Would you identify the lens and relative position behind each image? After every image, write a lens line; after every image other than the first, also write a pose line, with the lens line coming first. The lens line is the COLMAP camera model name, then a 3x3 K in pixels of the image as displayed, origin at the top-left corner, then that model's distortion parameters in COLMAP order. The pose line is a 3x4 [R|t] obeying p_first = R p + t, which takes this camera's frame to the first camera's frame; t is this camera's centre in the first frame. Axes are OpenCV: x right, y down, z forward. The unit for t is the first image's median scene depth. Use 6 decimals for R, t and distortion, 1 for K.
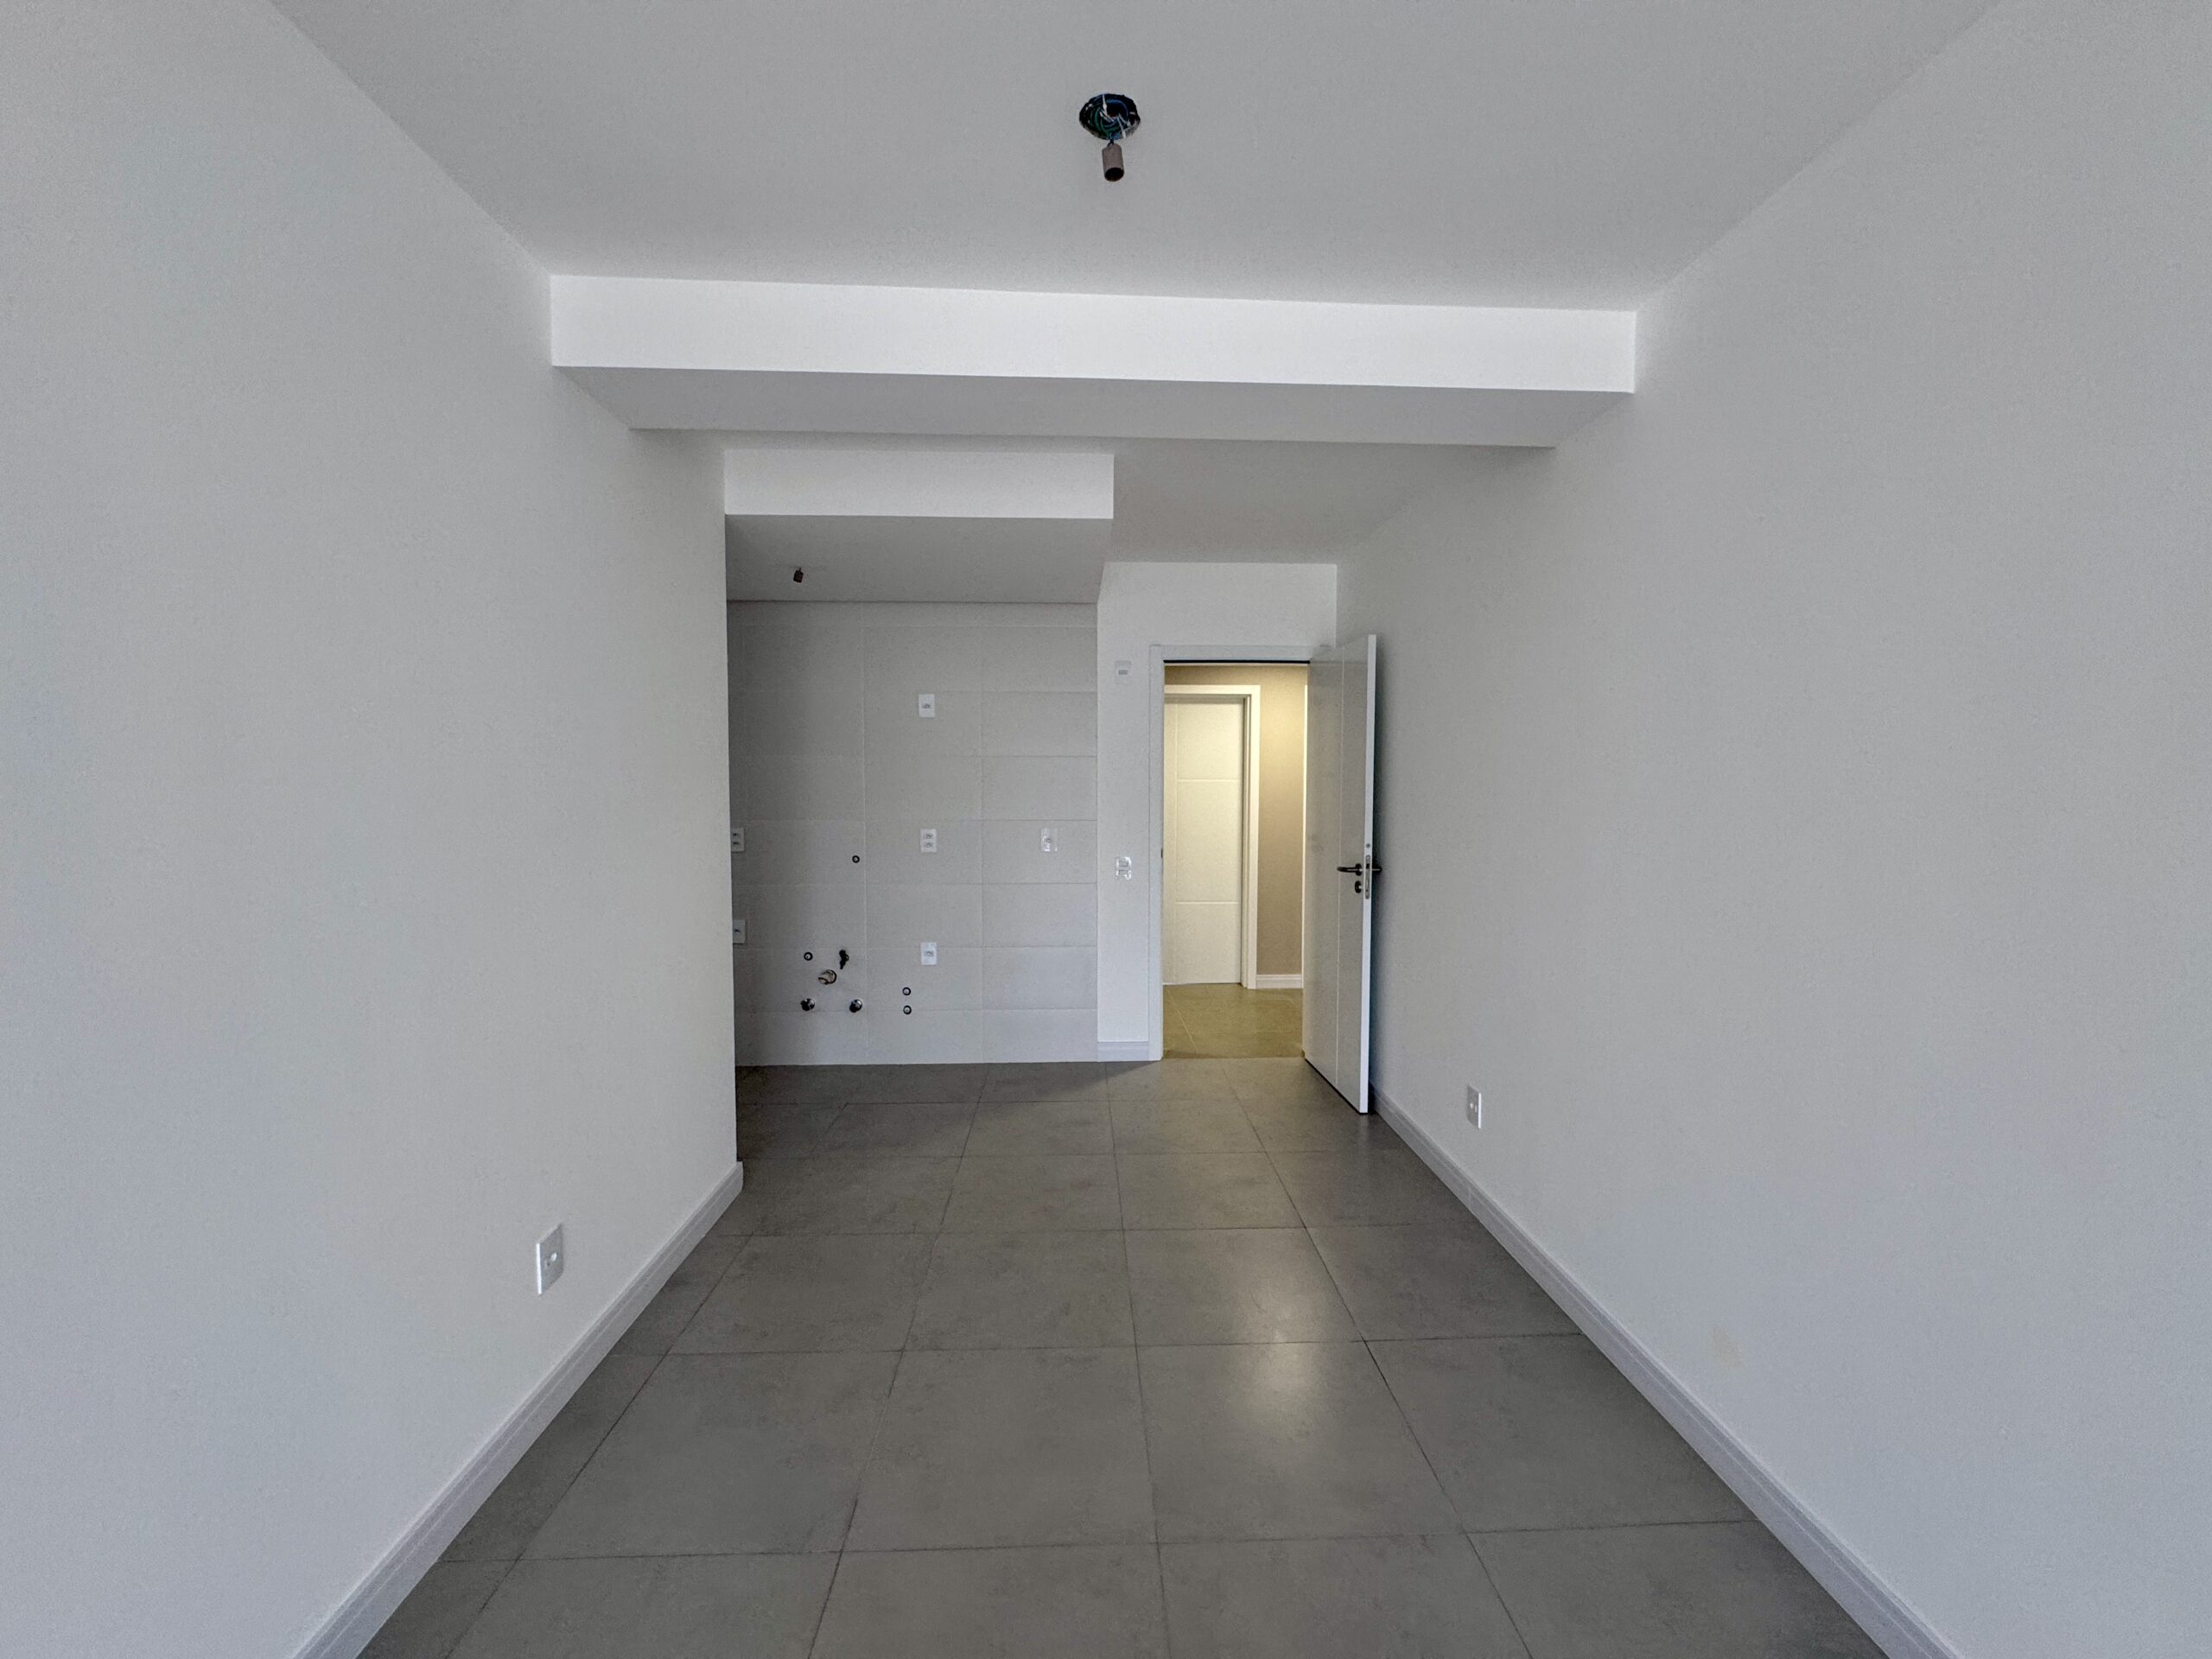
lens RADIAL K [[887.2, 0, 1105.9], [0, 887.2, 813.8], [0, 0, 1]] dist [0.000212, 0.000612]
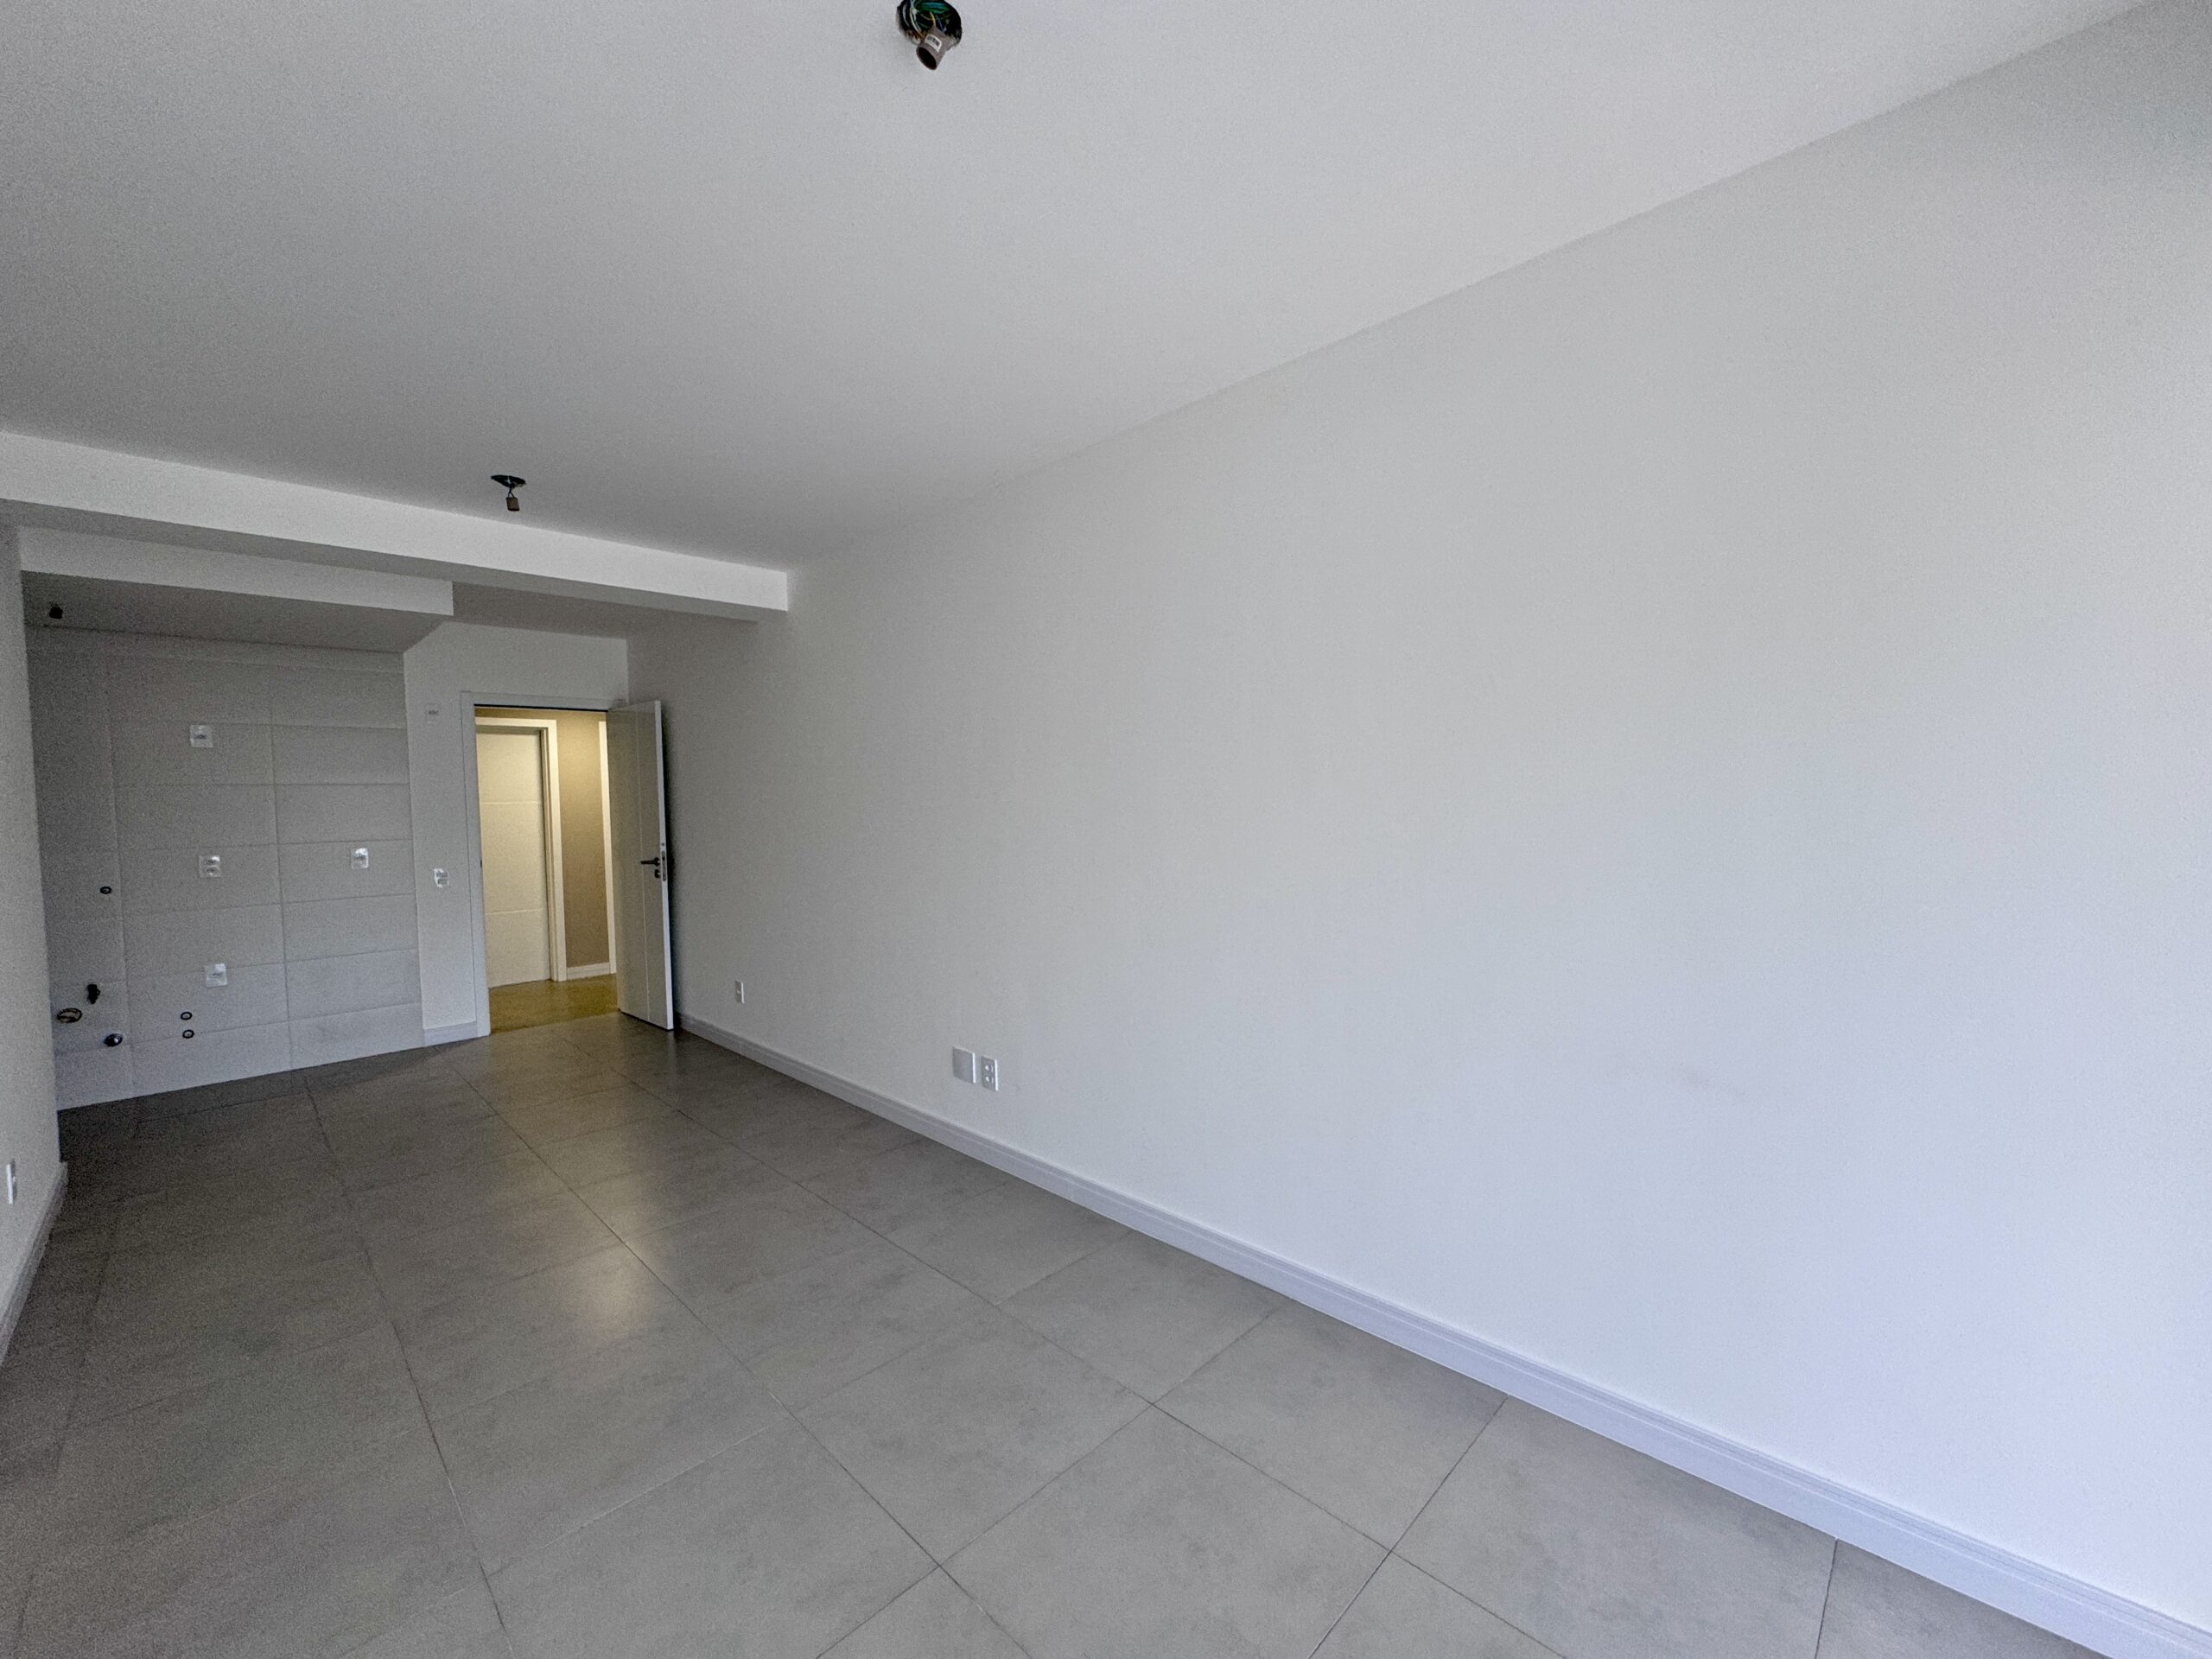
lens RADIAL K [[887.2, 0, 1104.9], [0, 887.2, 839.0], [0, 0, 1]] dist [0.000212, 0.000612]
pose [[0.728534, -0.051610, 0.683063, -0.144650], [0.045376, 0.998604, 0.027055, 0.017779], [-0.683505, 0.011284, 0.729859, -0.474496]]
